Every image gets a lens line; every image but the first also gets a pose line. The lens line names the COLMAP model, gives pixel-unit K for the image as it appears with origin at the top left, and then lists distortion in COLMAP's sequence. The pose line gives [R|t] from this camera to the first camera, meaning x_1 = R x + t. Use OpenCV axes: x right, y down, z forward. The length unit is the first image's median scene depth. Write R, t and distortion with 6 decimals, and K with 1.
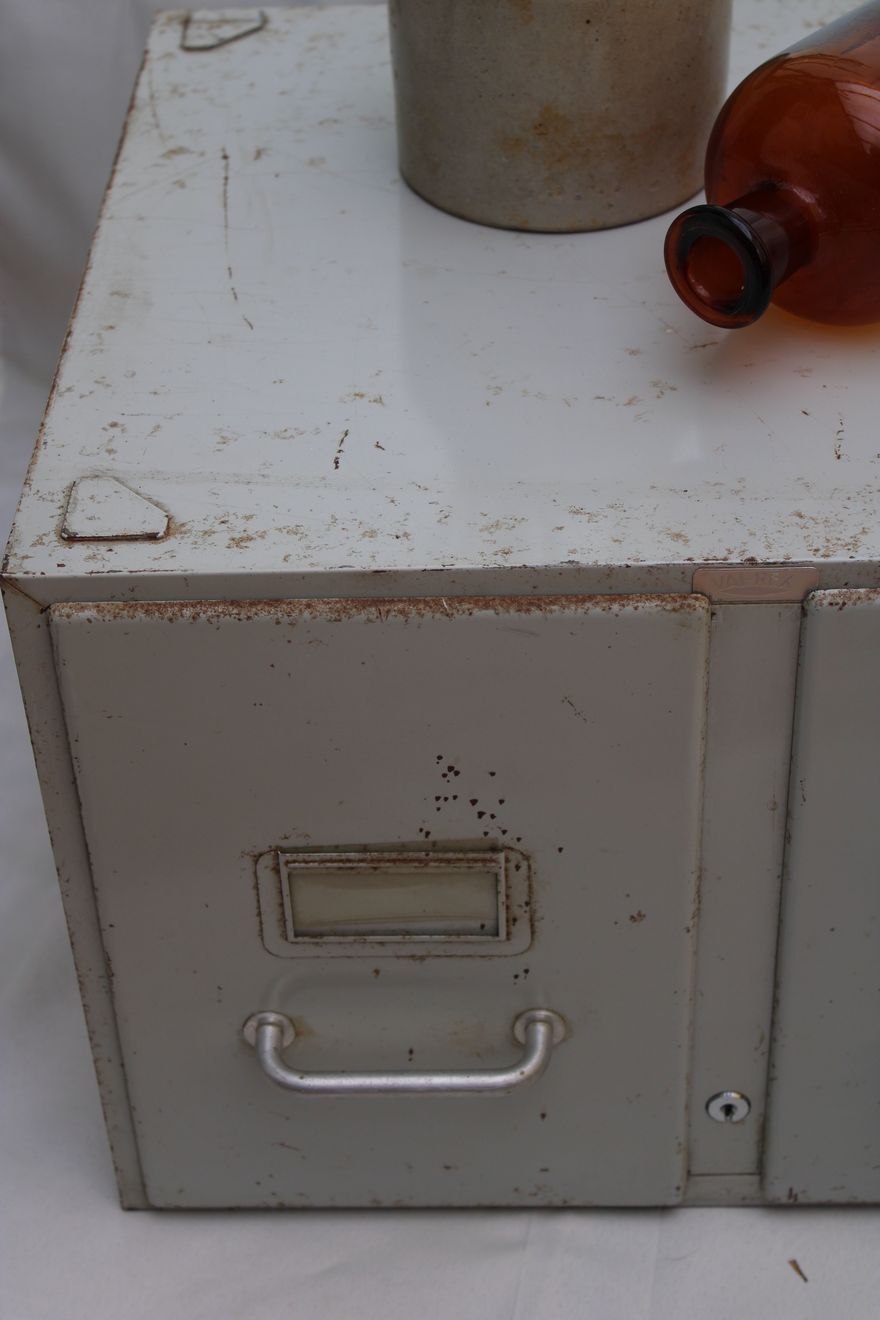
lens RADIAL K [[2426.7, 0, 437.6], [0, 2426.7, 644.4], [0, 0, 1]] dist [-0.016856, 0.290633]
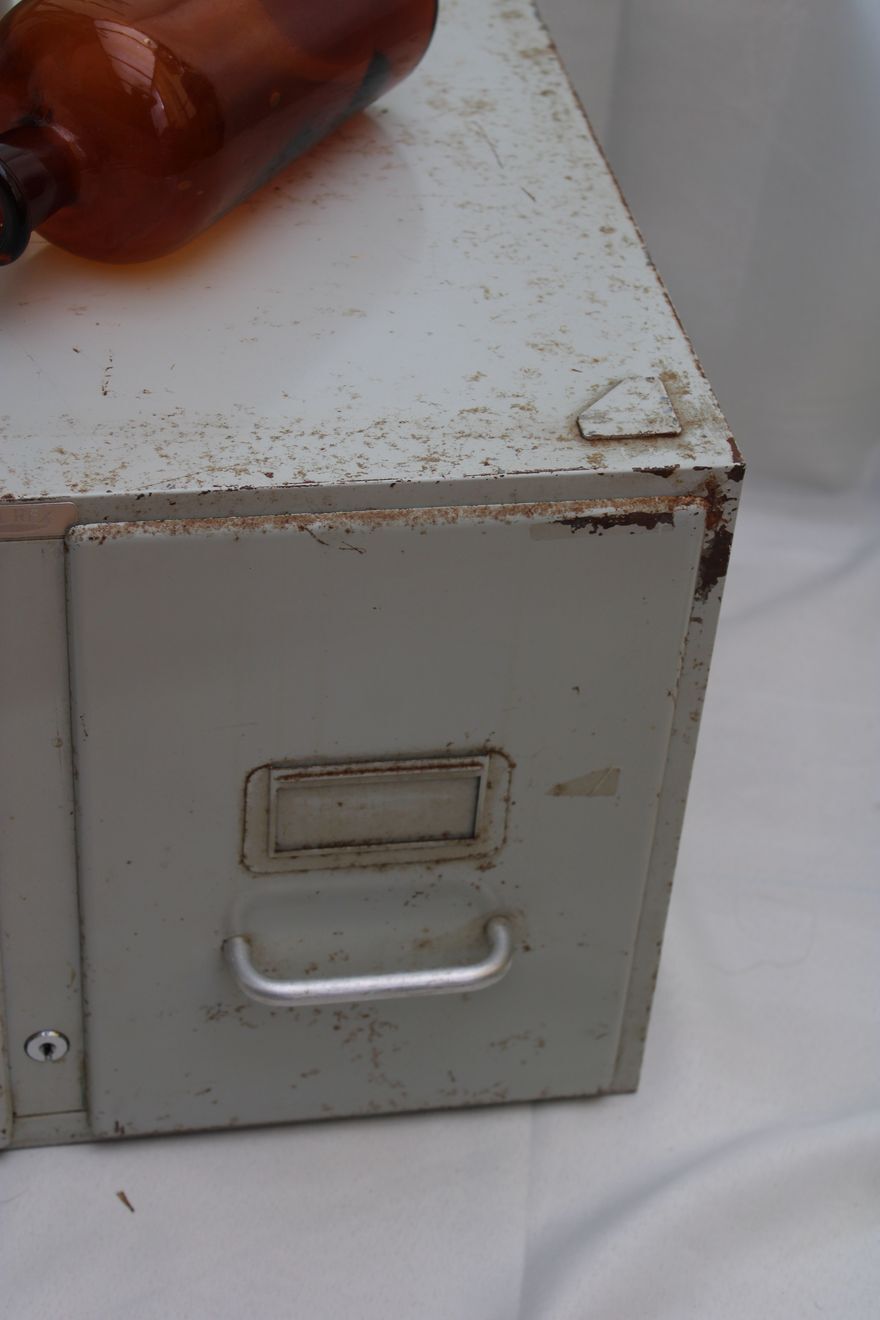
lens RADIAL K [[2426.7, 0, 437.6], [0, 2426.7, 644.4], [0, 0, 1]] dist [-0.016856, 0.290633]
pose [[0.976016, -0.039615, 0.214065, 0.075428], [0.035761, 0.999122, 0.021846, 0.009232], [-0.214743, -0.013667, 0.976575, -0.013872]]
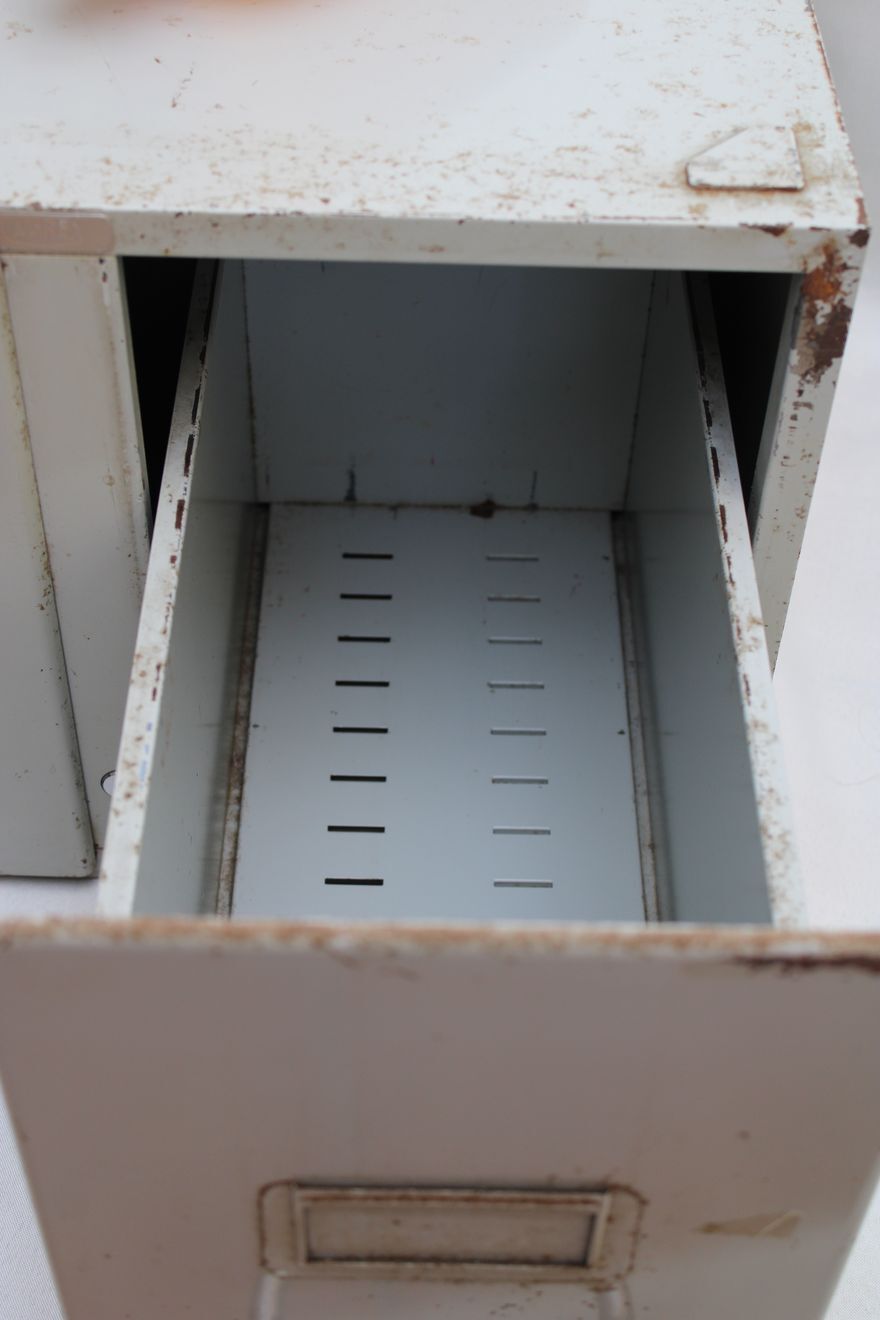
lens RADIAL K [[1980.5, 0, 403.9], [0, 1980.5, 660.4], [0, 0, 1]] dist [-0.052801, 0.117193]
pose [[0.997699, 0.035076, 0.058013, 0.203494], [-0.042705, 0.989788, 0.135998, 0.024926], [-0.052650, -0.138162, 0.989009, 0.206555]]
